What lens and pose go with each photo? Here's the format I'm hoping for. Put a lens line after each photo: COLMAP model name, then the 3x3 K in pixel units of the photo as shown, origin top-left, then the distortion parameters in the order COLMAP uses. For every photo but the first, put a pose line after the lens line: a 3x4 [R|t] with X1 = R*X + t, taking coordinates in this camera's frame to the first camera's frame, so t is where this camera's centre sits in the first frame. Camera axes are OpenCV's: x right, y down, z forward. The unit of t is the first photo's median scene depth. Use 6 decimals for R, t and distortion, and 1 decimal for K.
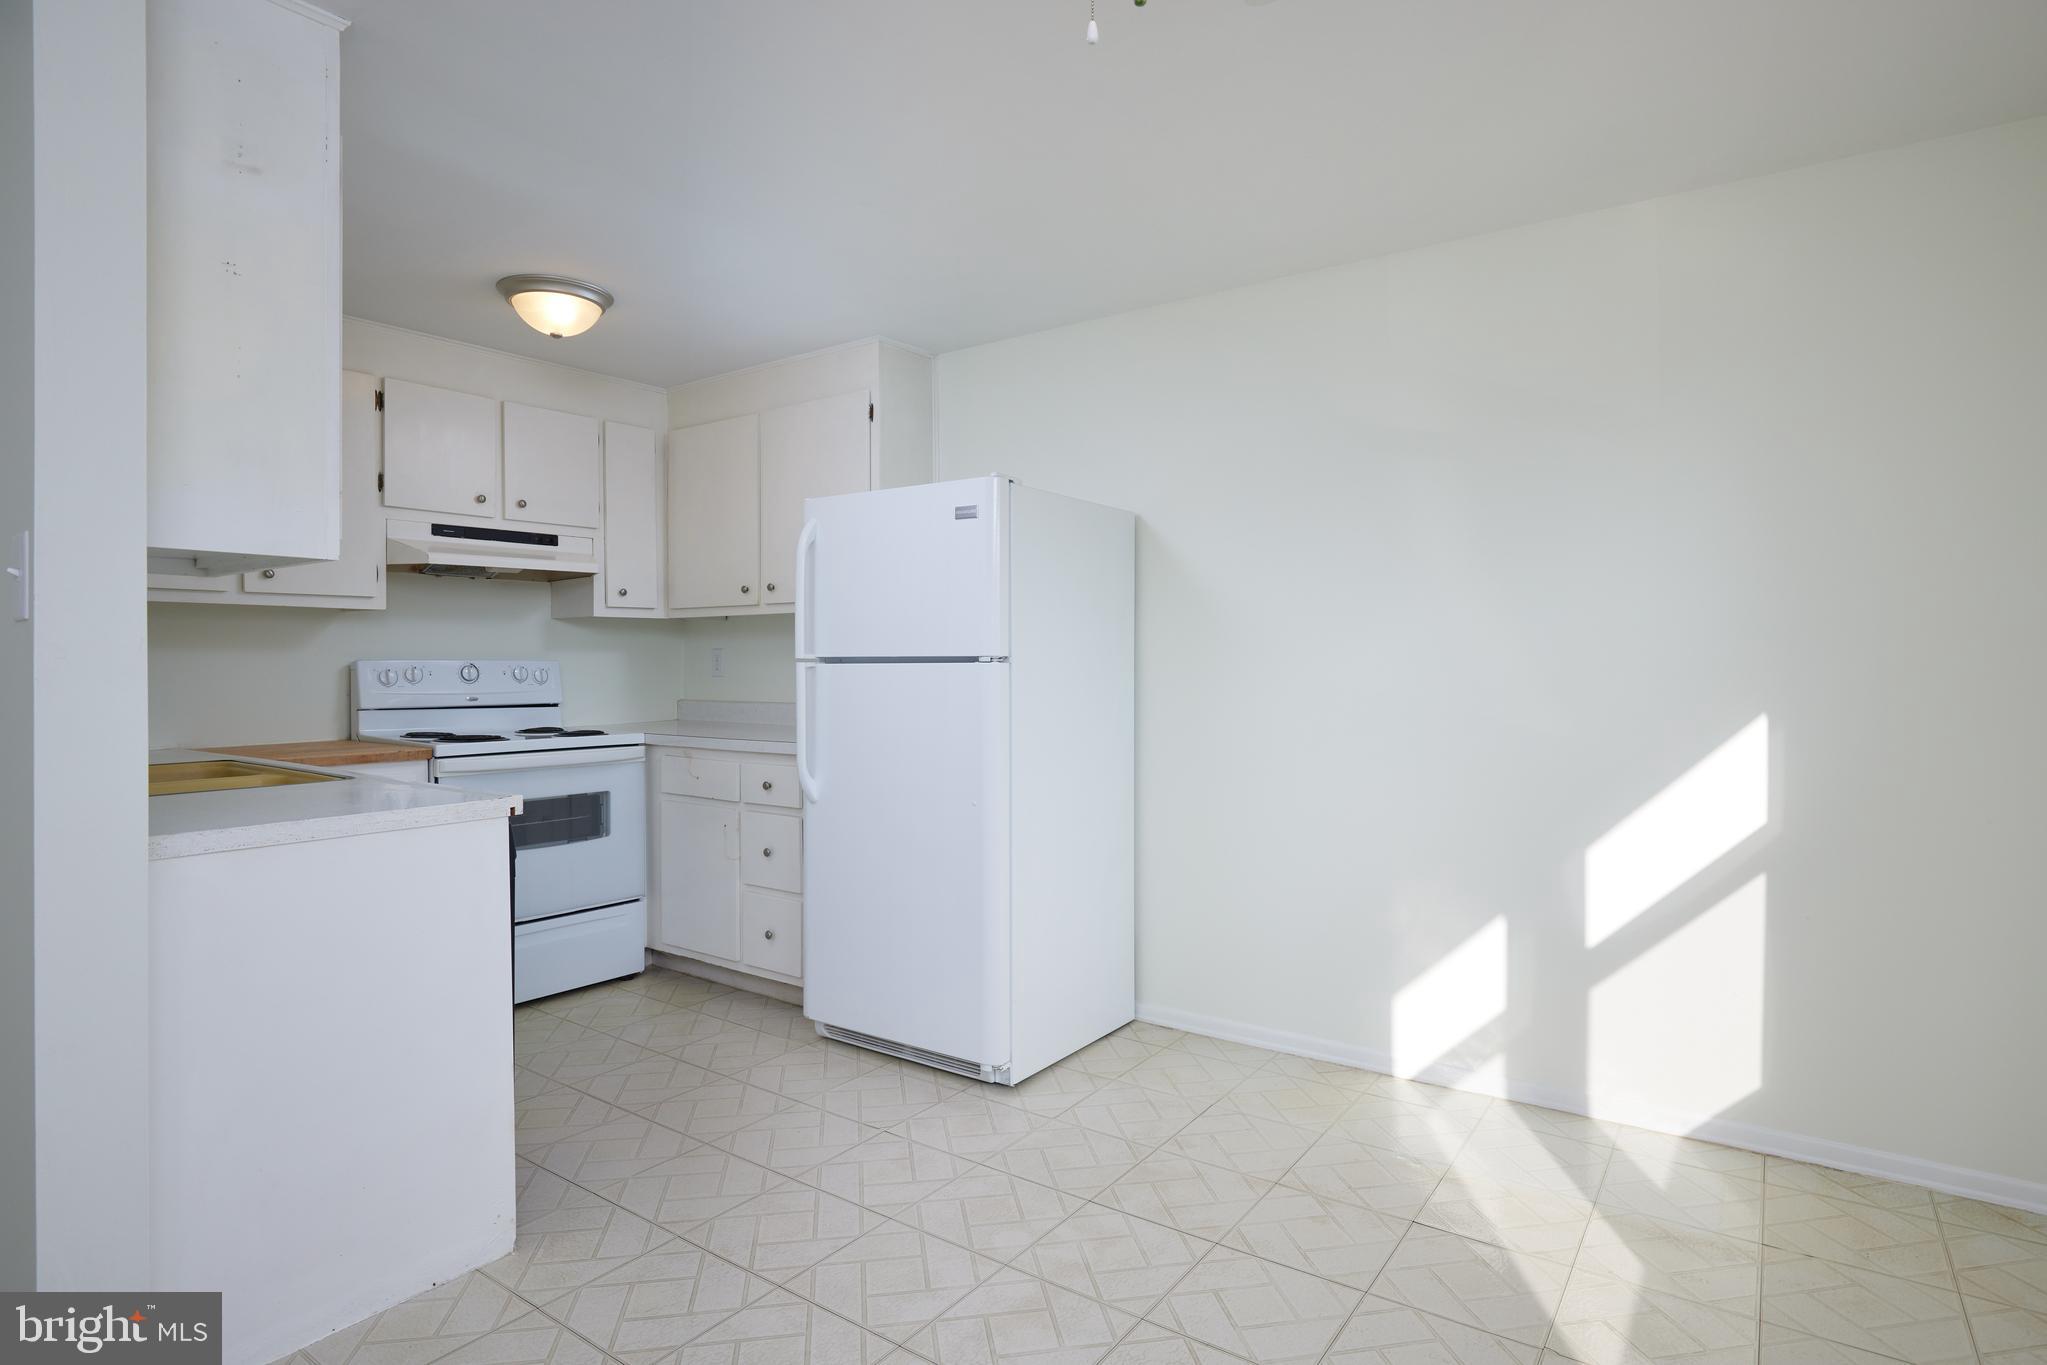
lens RADIAL K [[1066.2, 0, 1022.3], [0, 1066.2, 675.6], [0, 0, 1]] dist [-0.017179, -0.000384]
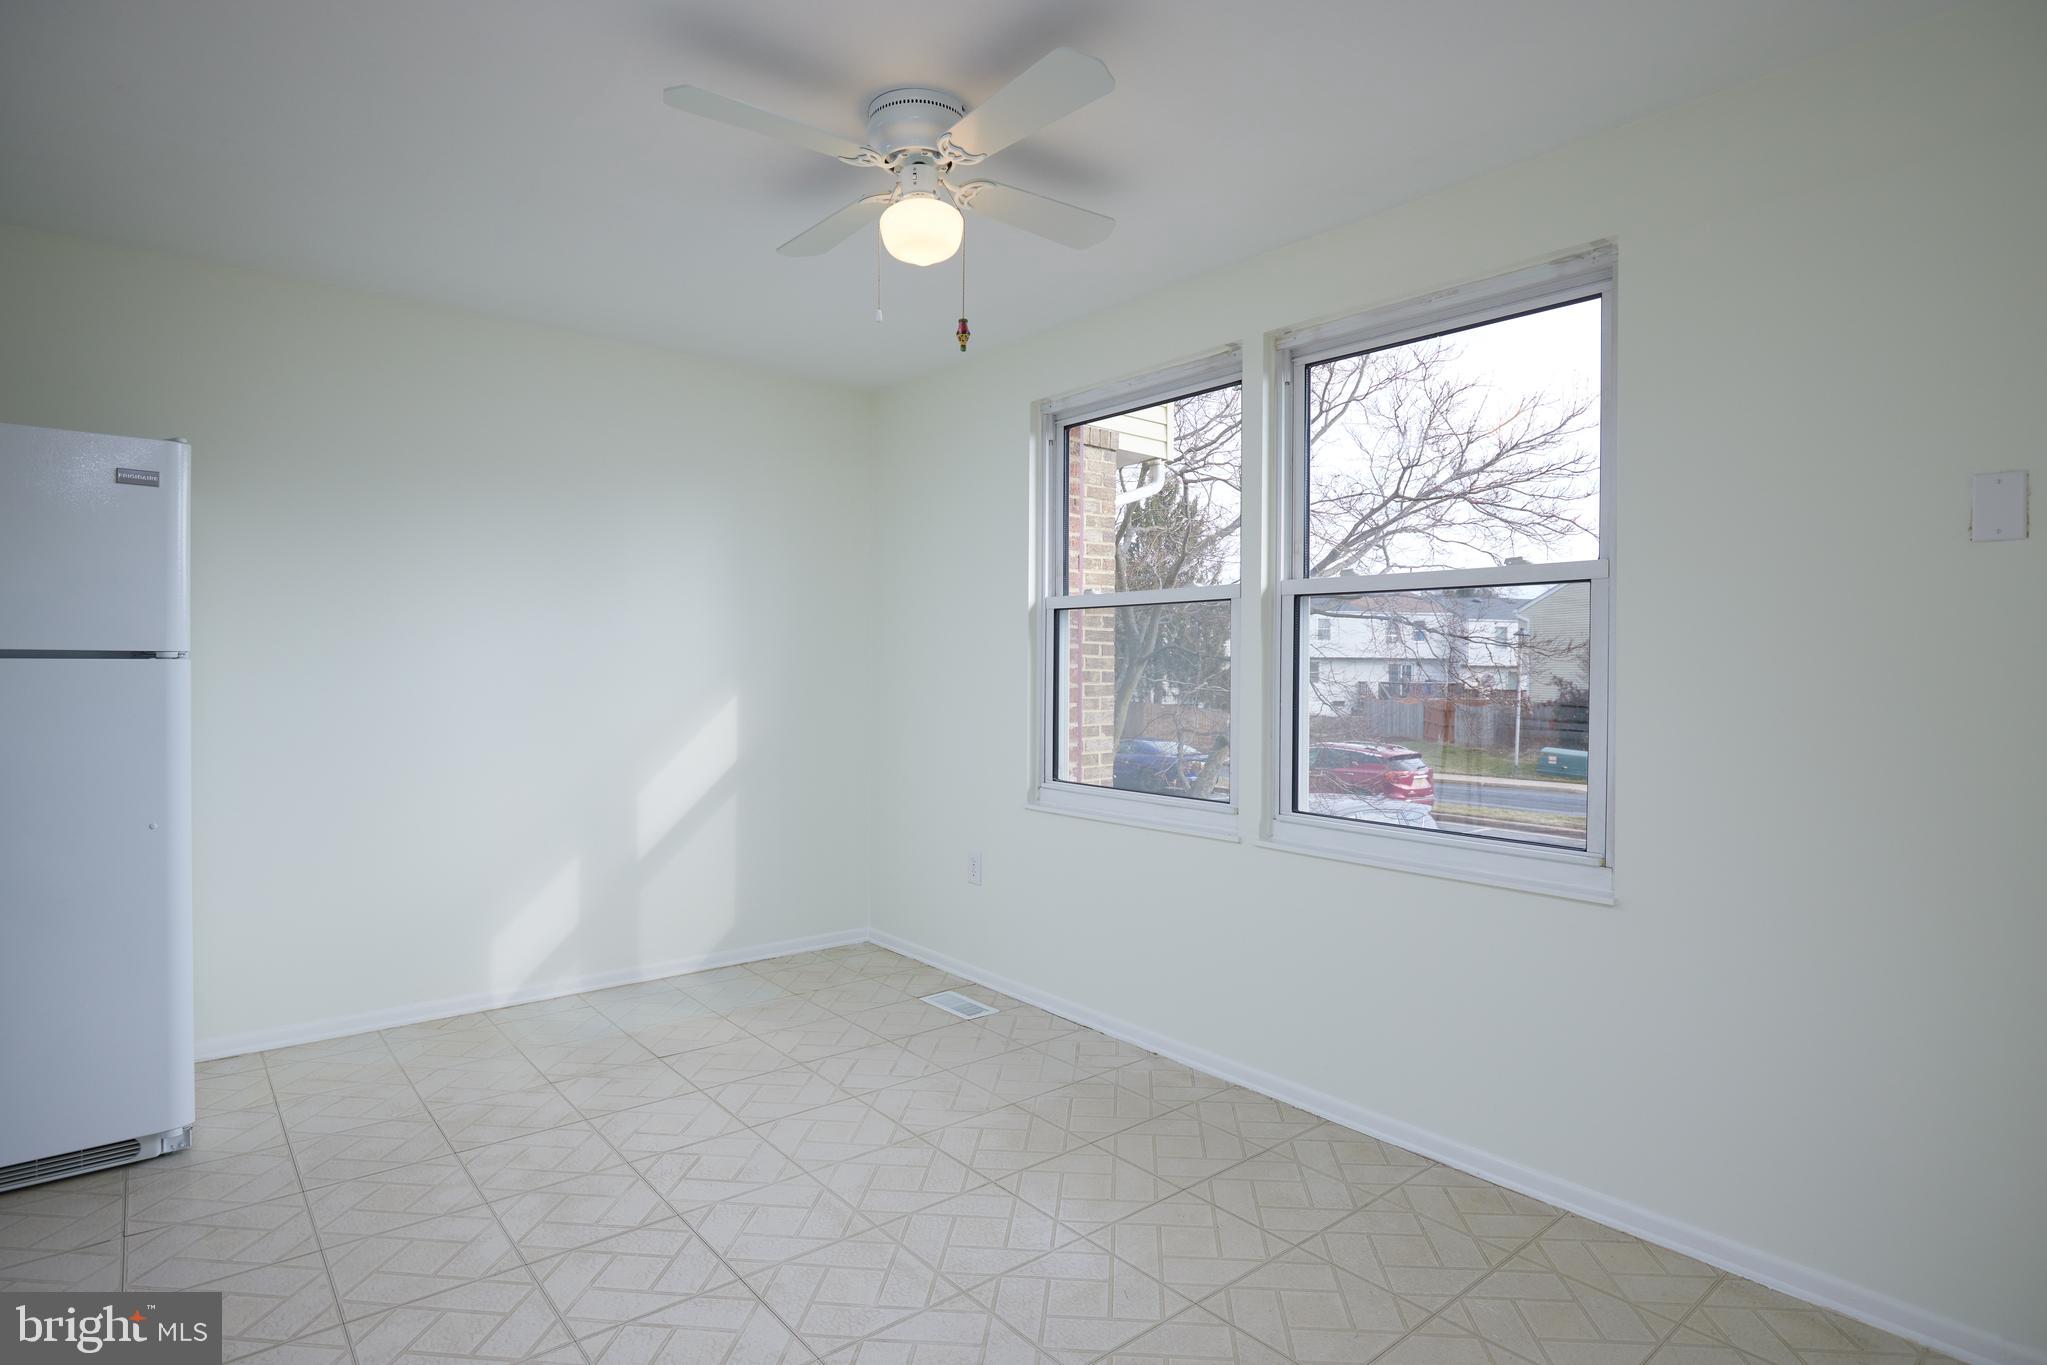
lens RADIAL K [[1066.2, 0, 1026.5], [0, 1066.2, 677.8], [0, 0, 1]] dist [-0.017179, -0.000384]
pose [[0.256432, -0.005592, 0.966546, -0.781272], [0.002226, 0.999984, 0.005195, 0.000322], [-0.966560, 0.000820, 0.256441, 0.141143]]
